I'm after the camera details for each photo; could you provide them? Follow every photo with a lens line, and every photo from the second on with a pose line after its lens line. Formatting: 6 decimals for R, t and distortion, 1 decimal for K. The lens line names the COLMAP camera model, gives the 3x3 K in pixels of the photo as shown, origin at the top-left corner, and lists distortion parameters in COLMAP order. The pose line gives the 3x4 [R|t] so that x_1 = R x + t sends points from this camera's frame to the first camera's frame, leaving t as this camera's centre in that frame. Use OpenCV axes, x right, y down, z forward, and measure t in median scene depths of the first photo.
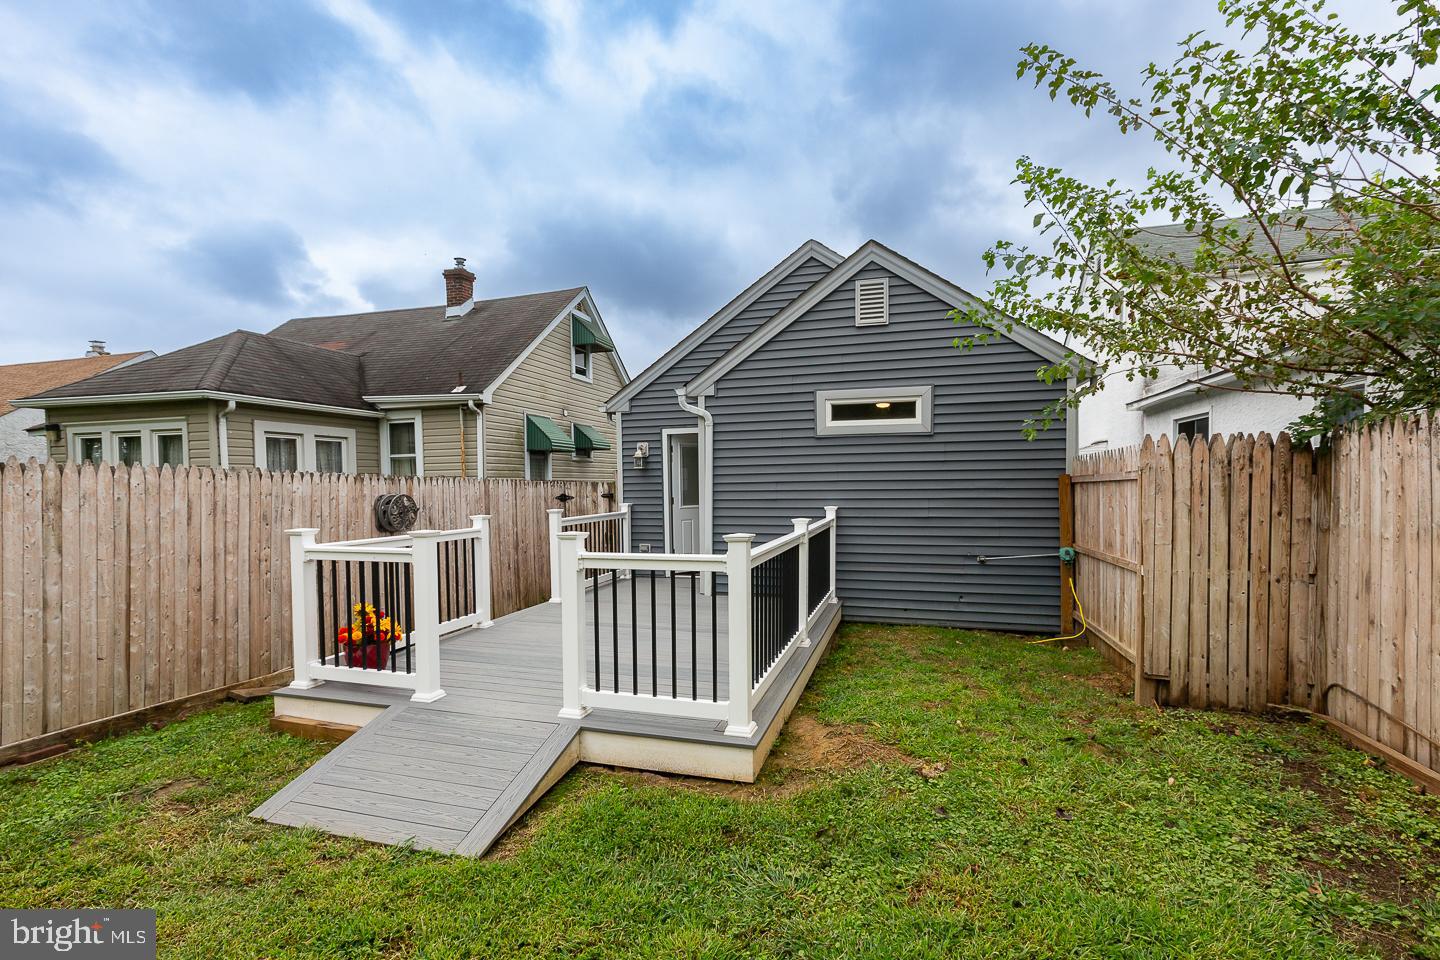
lens RADIAL K [[659.2, 0, 702.1], [0, 659.2, 494.5], [0, 0, 1]] dist [0.004462, -0.001664]
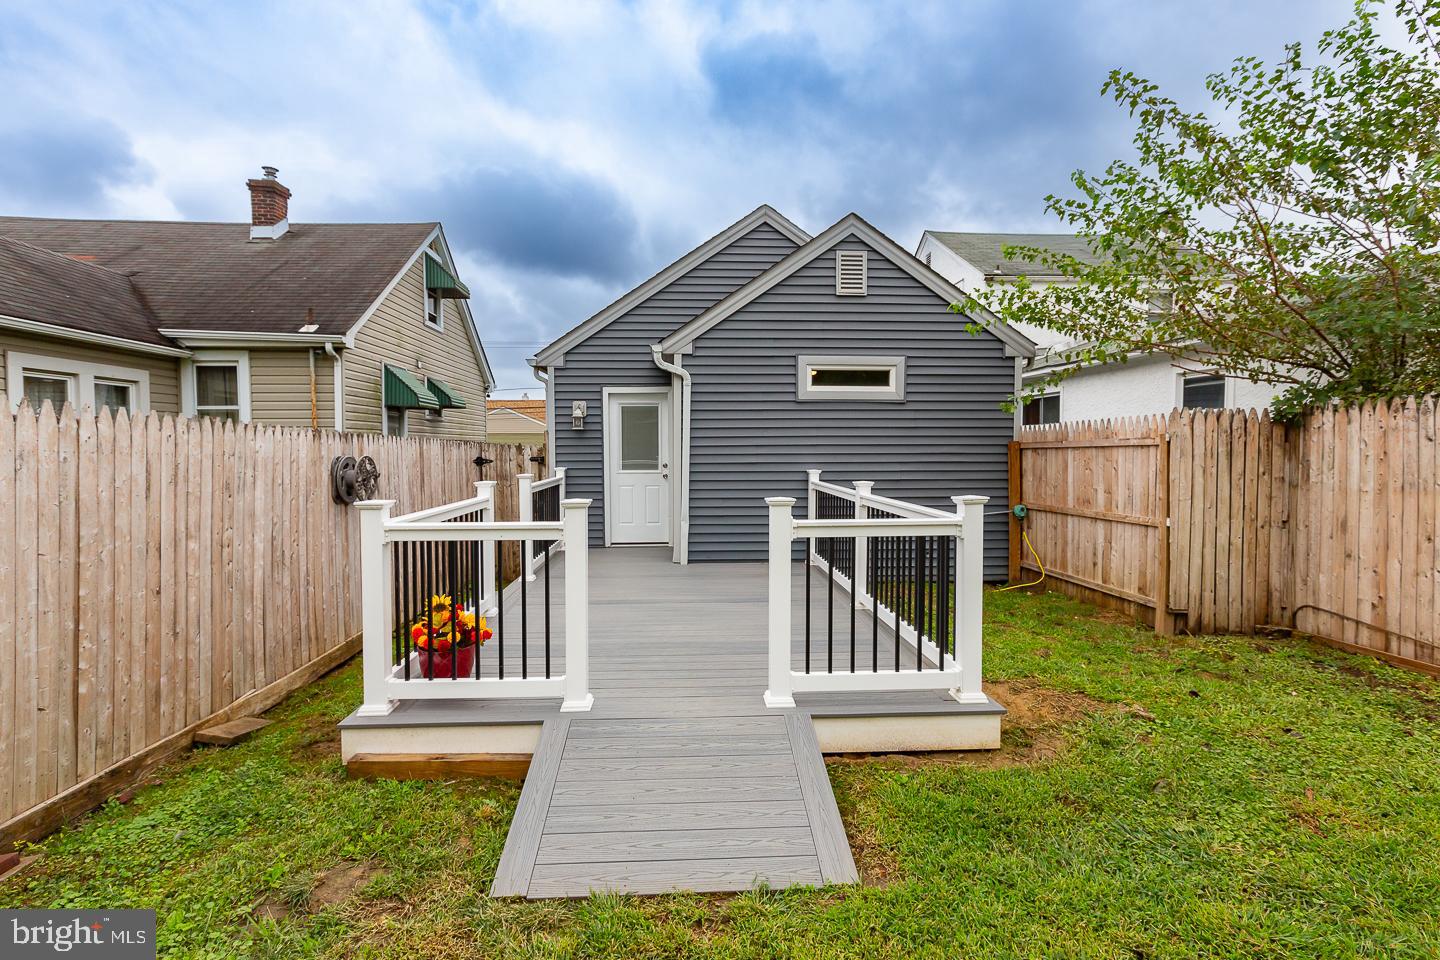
lens RADIAL K [[659.2, 0, 715.9], [0, 659.2, 459.2], [0, 0, 1]] dist [0.004462, -0.001664]
pose [[0.937992, 0.002891, 0.346646, -0.487526], [-0.002511, 0.999996, -0.001545, 0.005664], [-0.346649, 0.000578, 0.937995, 0.162961]]
